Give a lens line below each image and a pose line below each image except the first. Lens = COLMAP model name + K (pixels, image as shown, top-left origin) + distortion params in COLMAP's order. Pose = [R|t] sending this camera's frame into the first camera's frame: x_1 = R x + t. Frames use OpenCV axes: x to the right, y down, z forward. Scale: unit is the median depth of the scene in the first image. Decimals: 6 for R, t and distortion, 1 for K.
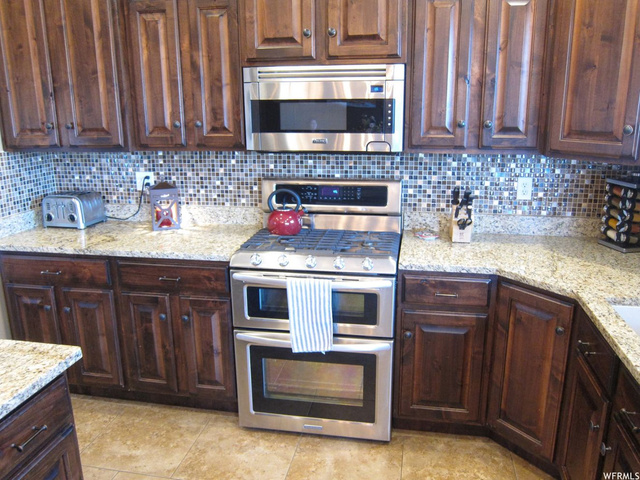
lens RADIAL K [[532.3, 0, 320.0], [0, 532.3, 240.0], [0, 0, 1]] dist [-0.059318, 0.010390]
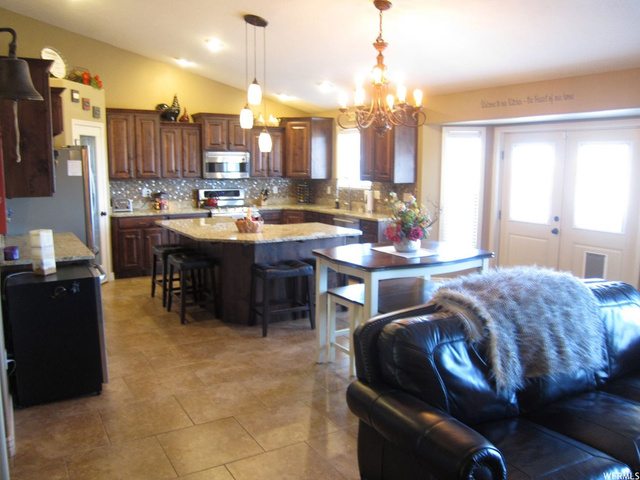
lens RADIAL K [[532.3, 0, 320.0], [0, 532.3, 240.0], [0, 0, 1]] dist [-0.059318, 0.010390]
pose [[0.744343, -0.082353, 0.662700, -1.753435], [0.156526, 0.986237, -0.053252, 0.464664], [-0.649194, 0.143367, 0.746989, -1.724747]]
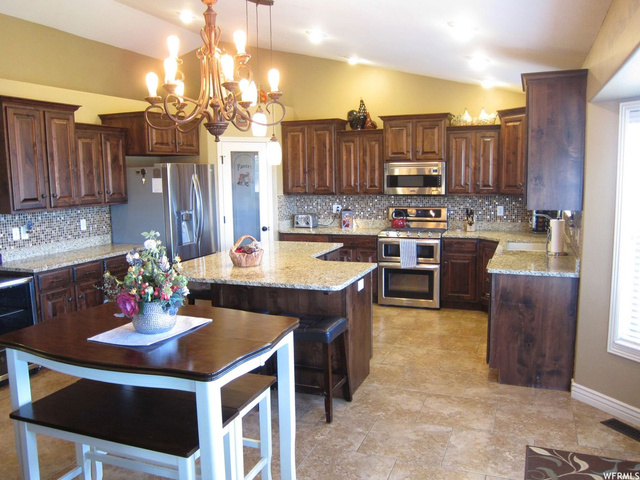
lens RADIAL K [[532.3, 0, 320.0], [0, 532.3, 240.0], [0, 0, 1]] dist [-0.059318, 0.010390]
pose [[0.982654, 0.016387, -0.184721, 0.036492], [-0.039950, 0.991406, -0.124574, 0.397557], [0.181092, 0.129793, 0.974864, -1.592135]]
